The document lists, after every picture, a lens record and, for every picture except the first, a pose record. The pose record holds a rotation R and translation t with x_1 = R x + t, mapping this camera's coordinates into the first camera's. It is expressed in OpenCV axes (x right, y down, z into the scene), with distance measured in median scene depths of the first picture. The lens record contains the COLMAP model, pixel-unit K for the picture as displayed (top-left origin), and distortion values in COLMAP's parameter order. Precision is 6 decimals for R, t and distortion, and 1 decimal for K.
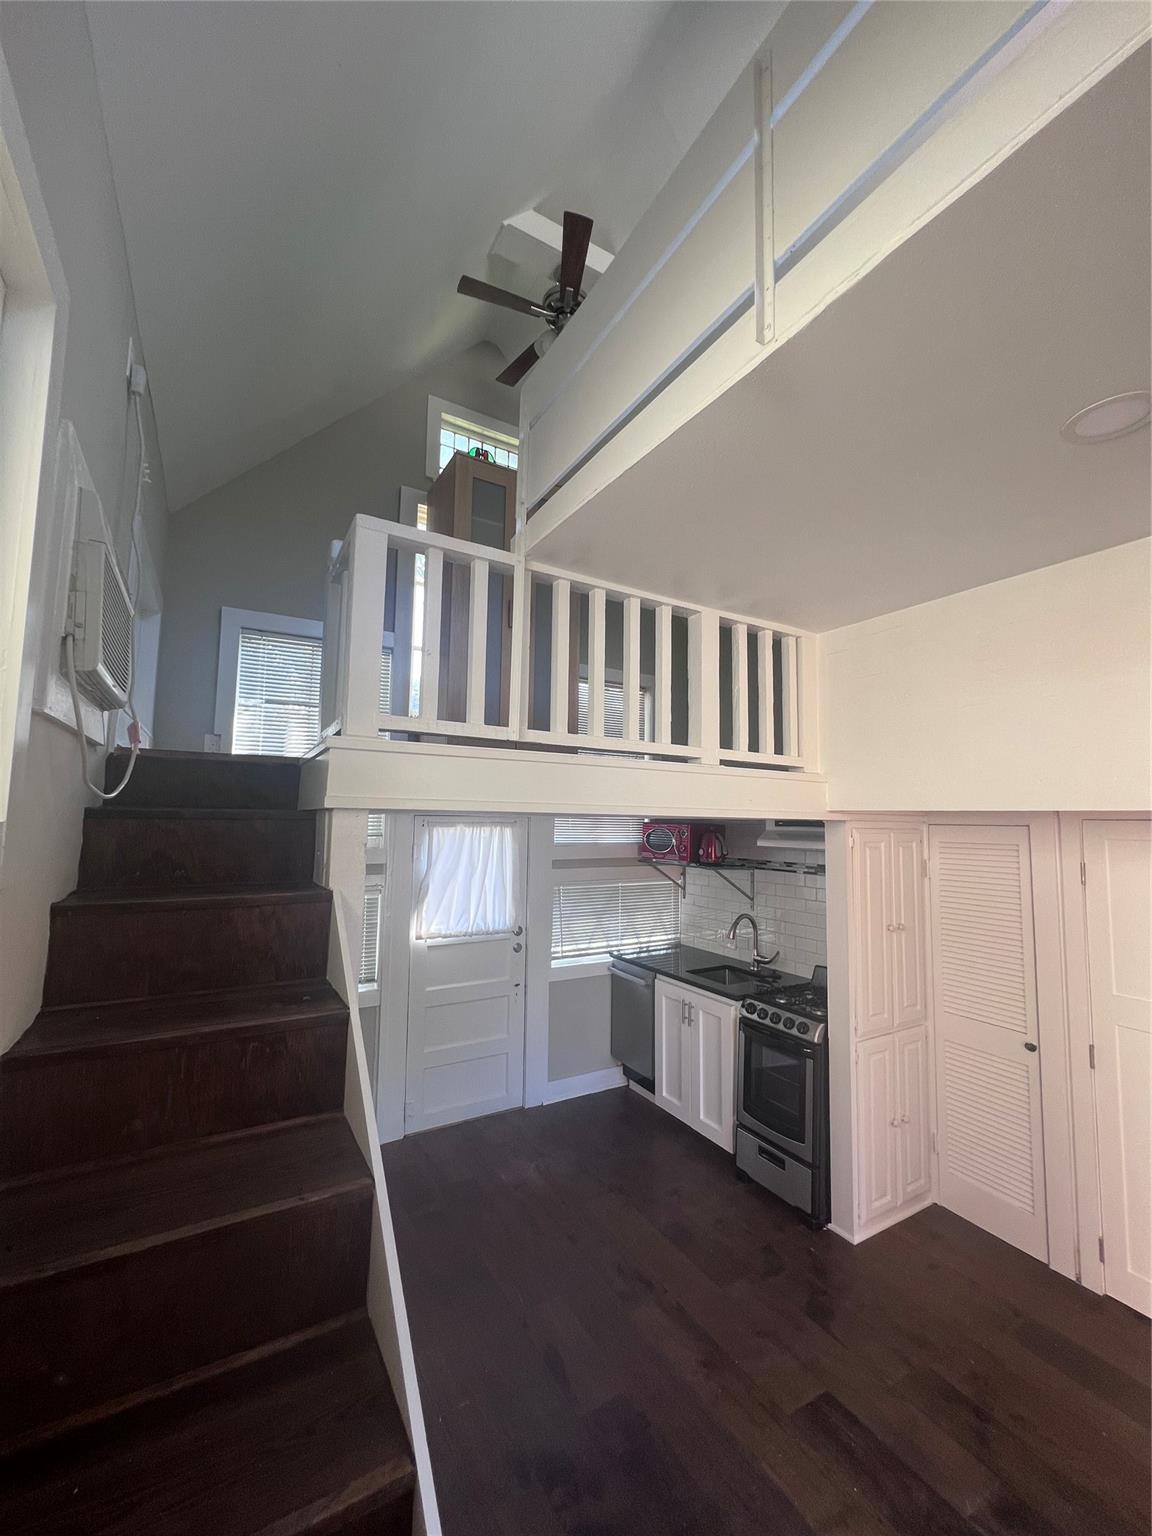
lens RADIAL K [[621.8, 0, 573.7], [0, 621.8, 765.7], [0, 0, 1]] dist [0.002576, -0.000269]
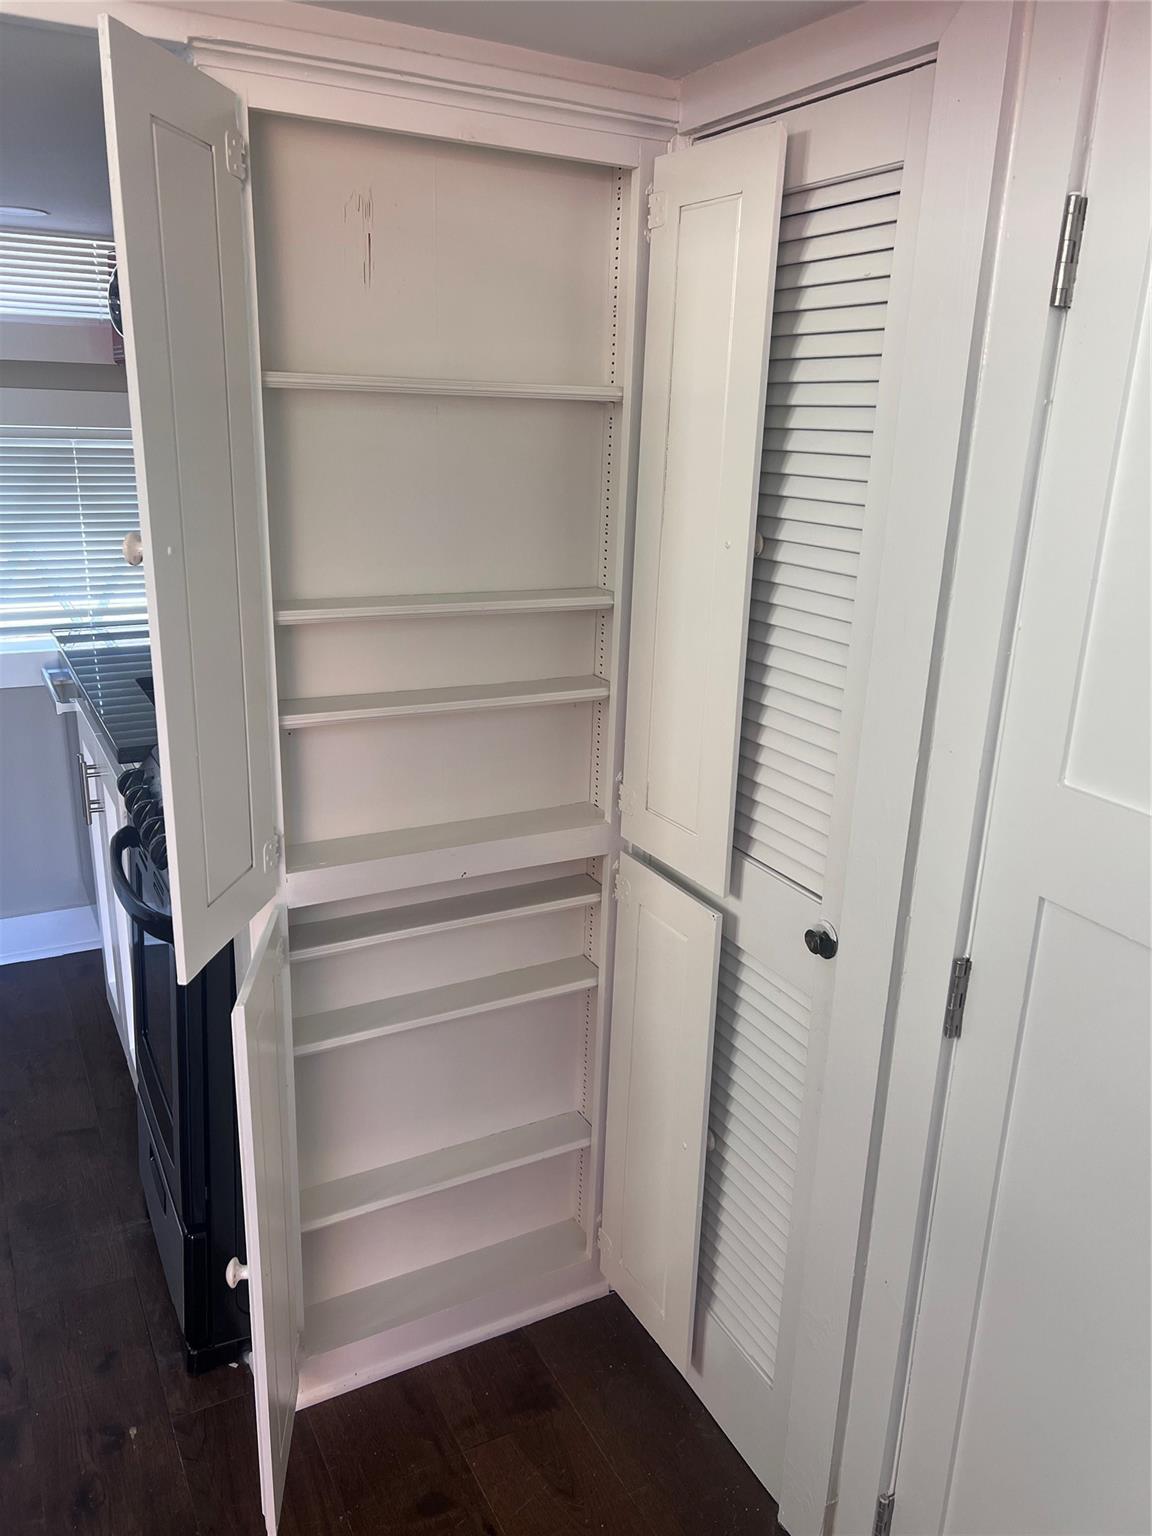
lens RADIAL K [[1143.3, 0, 579.2], [0, 1143.3, 767.8], [0, 0, 1]] dist [0.052398, -0.069890]
pose [[0.999368, 0.021141, -0.028589, 0.452255], [-0.008679, 0.924766, 0.380438, 0.126479], [0.034480, -0.379949, 0.924364, 0.384385]]
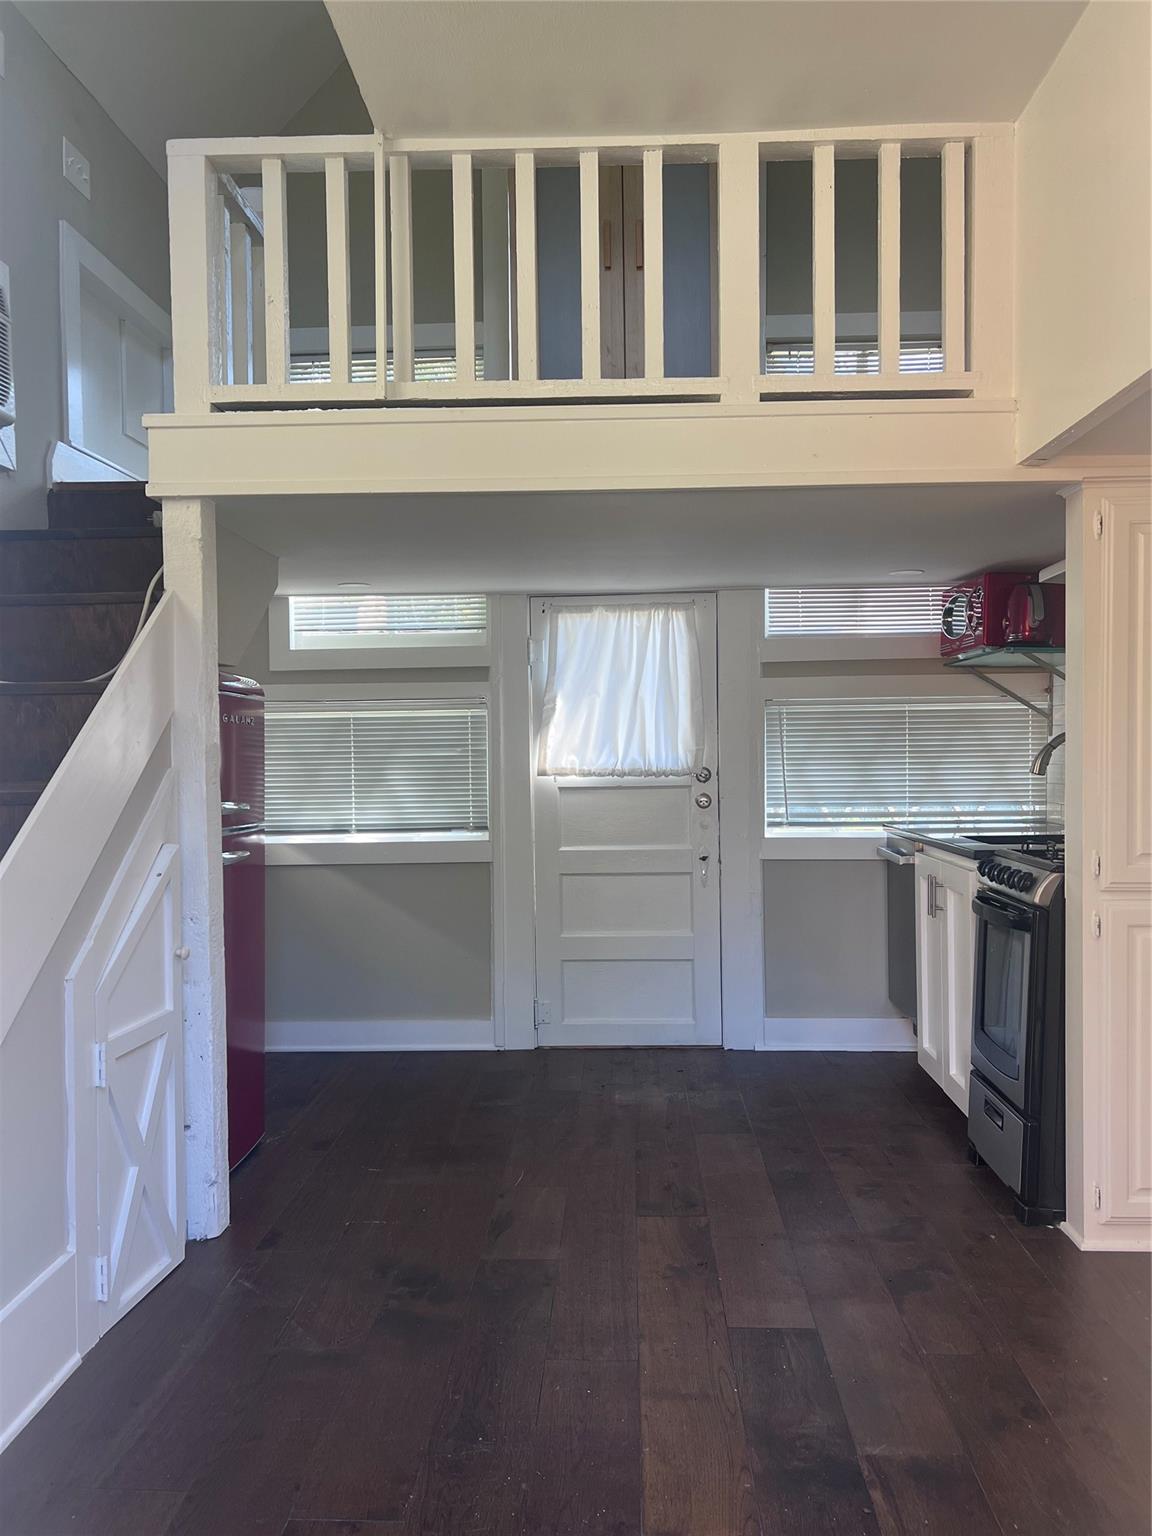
lens RADIAL K [[1143.3, 0, 575.7], [0, 1143.3, 760.9], [0, 0, 1]] dist [0.052398, -0.069890]
pose [[0.837165, -0.018086, -0.546651, 0.455518], [0.069354, 0.994896, 0.073296, 0.165337], [0.542535, -0.099273, 0.834147, -0.034599]]
